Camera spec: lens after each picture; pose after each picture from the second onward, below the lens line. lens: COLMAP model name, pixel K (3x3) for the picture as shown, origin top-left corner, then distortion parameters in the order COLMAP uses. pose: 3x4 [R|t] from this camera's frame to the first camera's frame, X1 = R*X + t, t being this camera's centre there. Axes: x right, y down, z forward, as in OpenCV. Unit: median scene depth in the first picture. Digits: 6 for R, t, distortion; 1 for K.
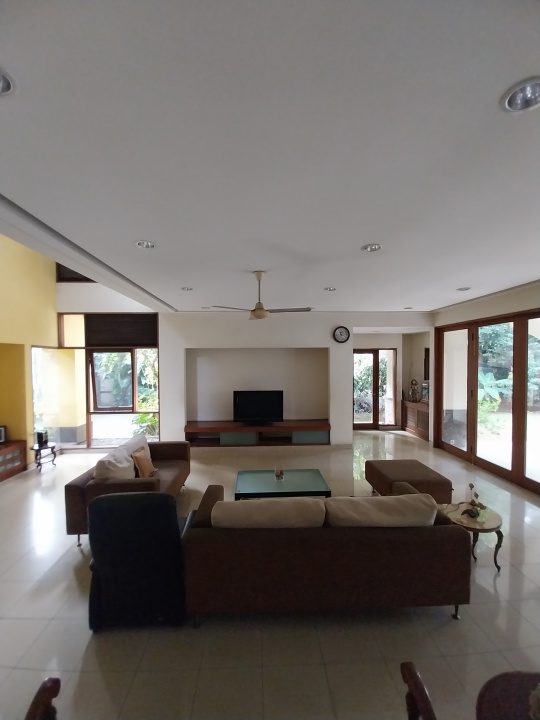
lens RADIAL K [[283.6, 0, 266.5], [0, 283.6, 365.7], [0, 0, 1]] dist [0.023217, -0.017250]
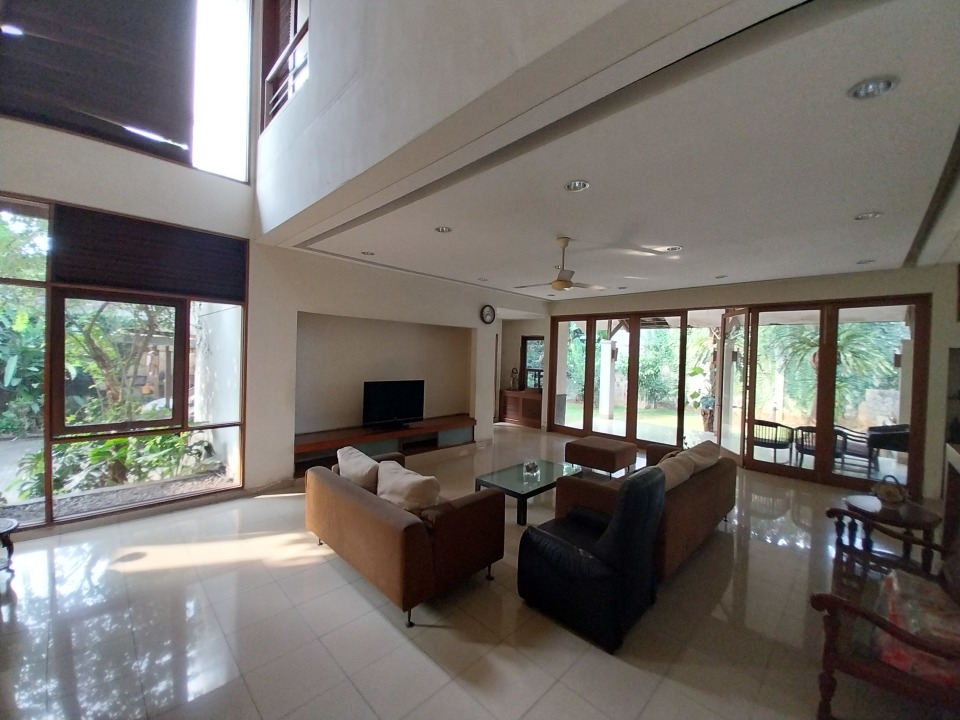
lens RADIAL K [[378.1, 0, 490.7], [0, 378.1, 361.1], [0, 0, 1]] dist [0.023217, -0.017250]
pose [[0.726852, 0.015322, 0.686623, -0.531395], [-0.017783, 0.999836, -0.003486, 0.039029], [-0.686564, -0.009676, 0.727005, 0.147380]]
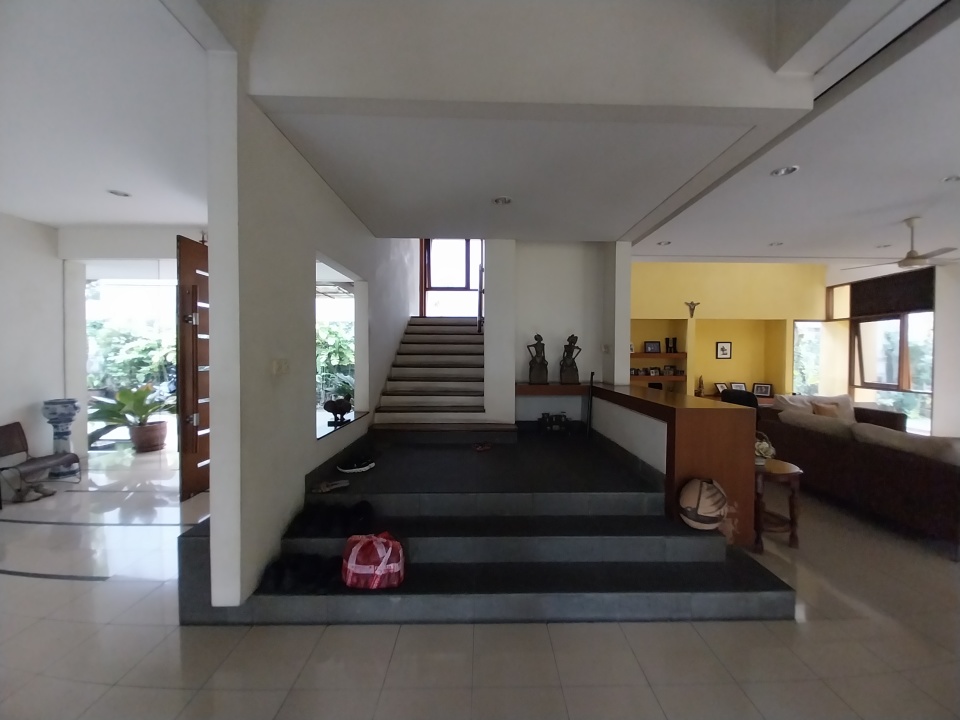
lens RADIAL K [[378.1, 0, 490.7], [0, 378.1, 361.1], [0, 0, 1]] dist [0.023217, -0.017250]
pose [[-0.014658, 0.026322, -0.999546, 0.672890], [-0.025473, 0.999319, 0.026689, 0.077448], [0.999568, 0.025853, -0.013978, -0.197616]]
